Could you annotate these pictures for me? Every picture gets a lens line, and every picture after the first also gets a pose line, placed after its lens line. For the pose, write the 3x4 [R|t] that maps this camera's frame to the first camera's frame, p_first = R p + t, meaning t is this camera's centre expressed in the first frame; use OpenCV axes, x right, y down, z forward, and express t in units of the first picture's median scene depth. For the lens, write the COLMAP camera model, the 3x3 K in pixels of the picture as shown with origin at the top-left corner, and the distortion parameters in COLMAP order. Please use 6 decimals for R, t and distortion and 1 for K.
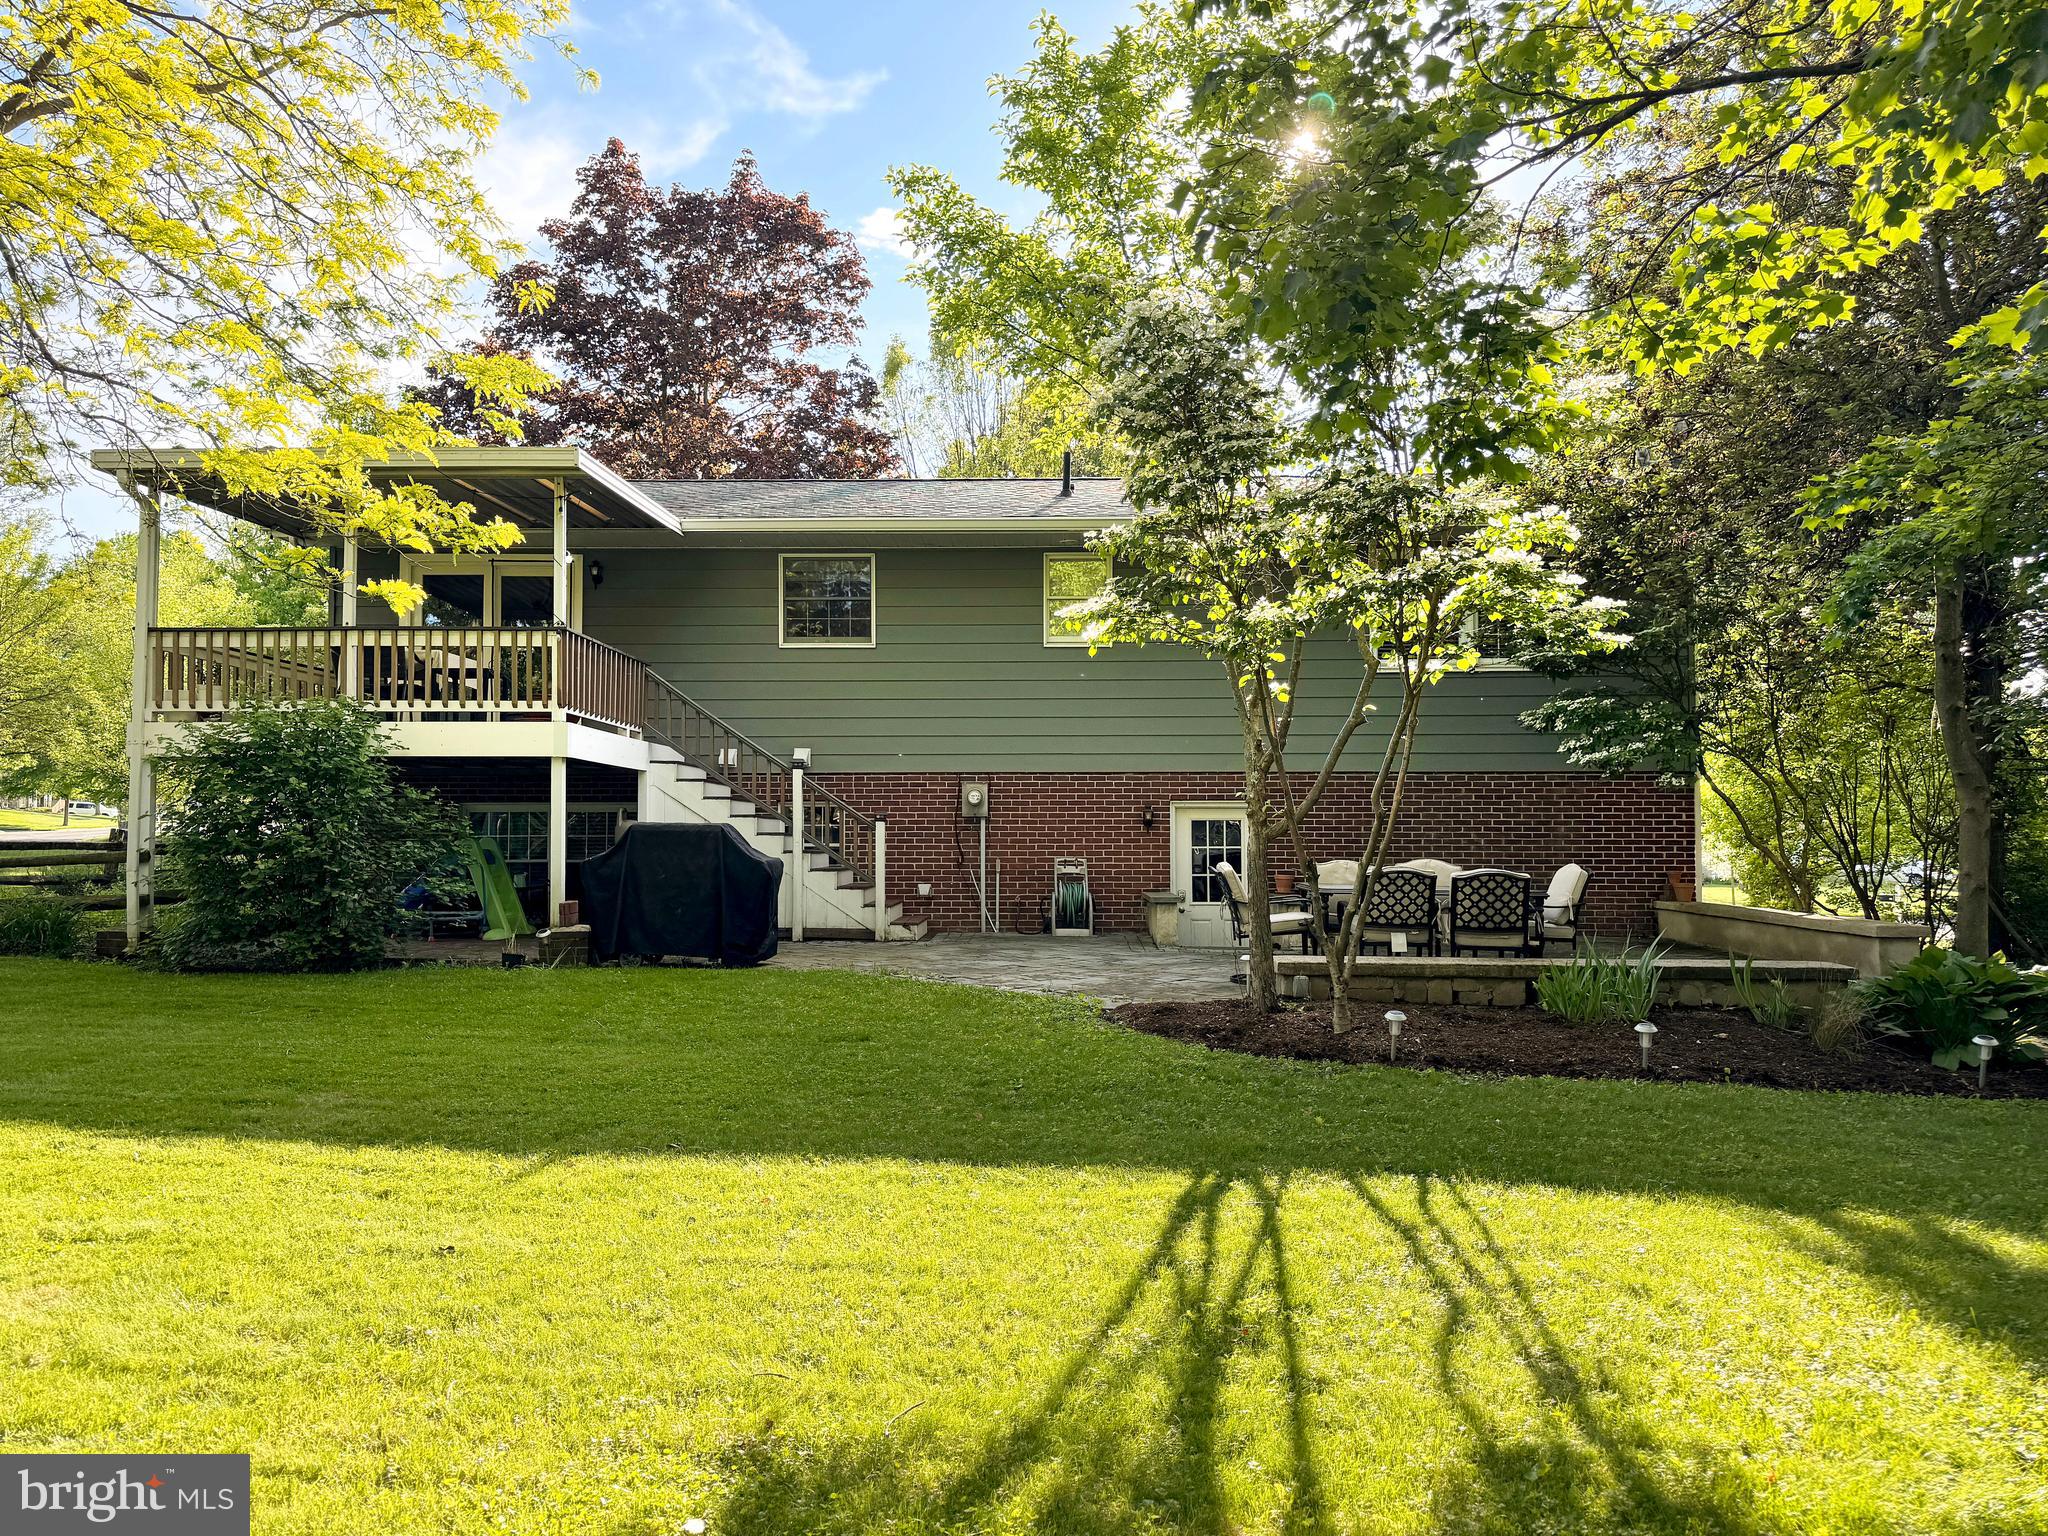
lens RADIAL K [[1484.4, 0, 1024.0], [0, 1484.4, 768.0], [0, 0, 1]] dist [0.123834, -0.191906]
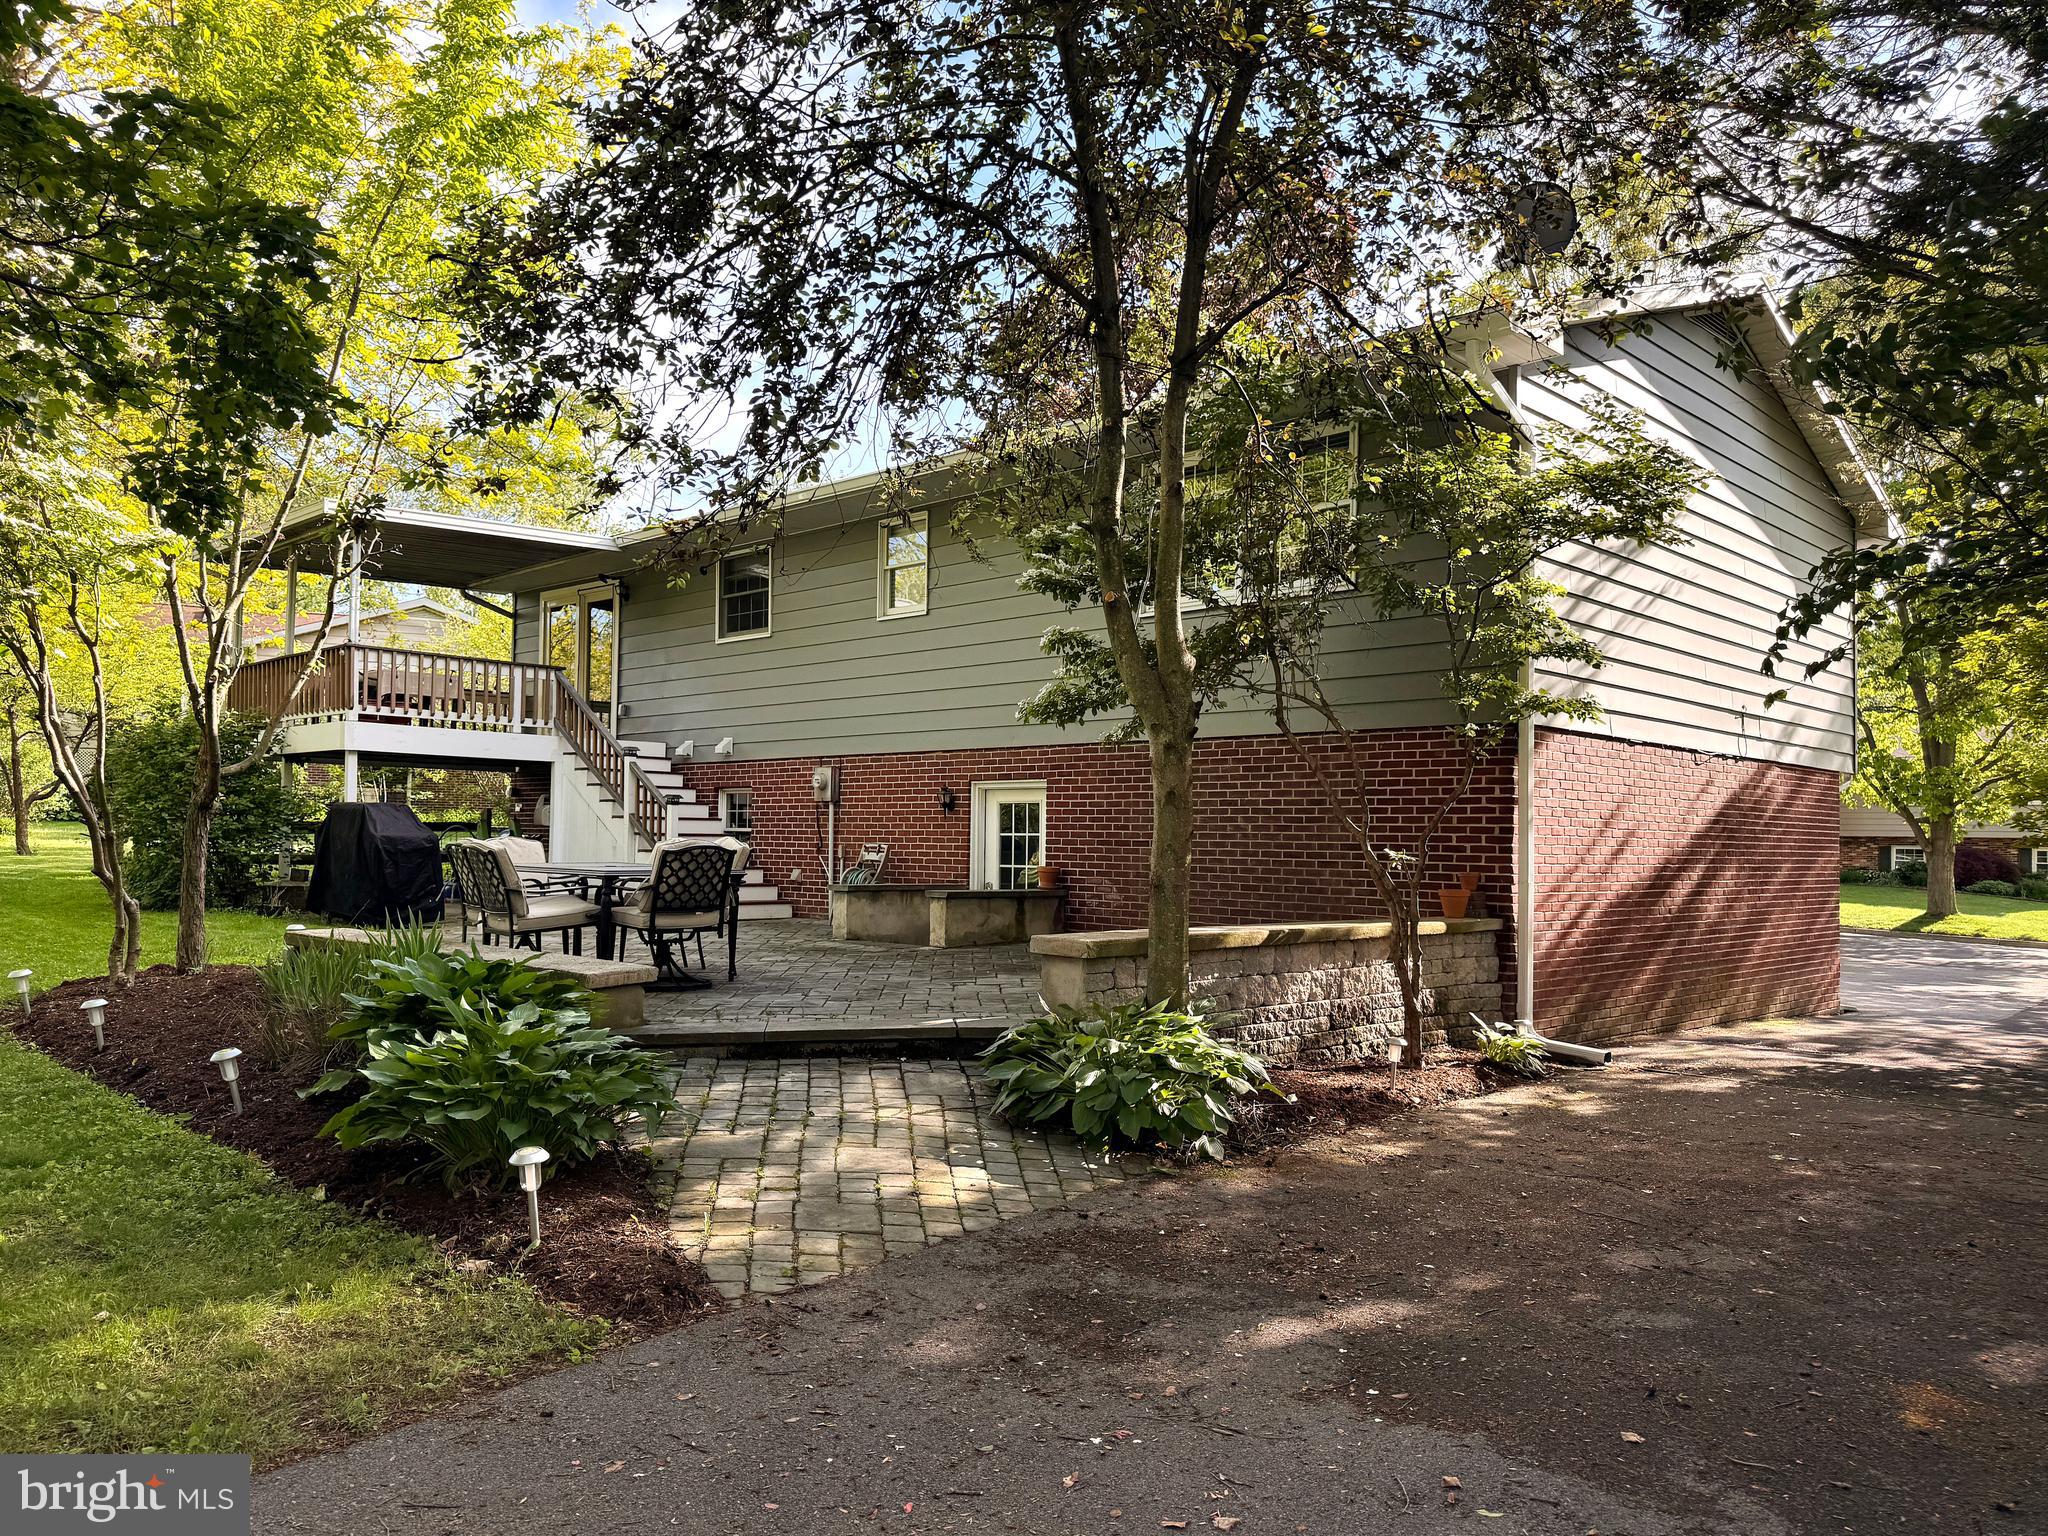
lens RADIAL K [[1484.4, 0, 1024.0], [0, 1484.4, 768.0], [0, 0, 1]] dist [0.123834, -0.191906]
pose [[0.733090, -0.022941, -0.679745, 0.920388], [0.010806, 0.999698, -0.022085, 0.043475], [0.680046, 0.008845, 0.733116, 0.472914]]
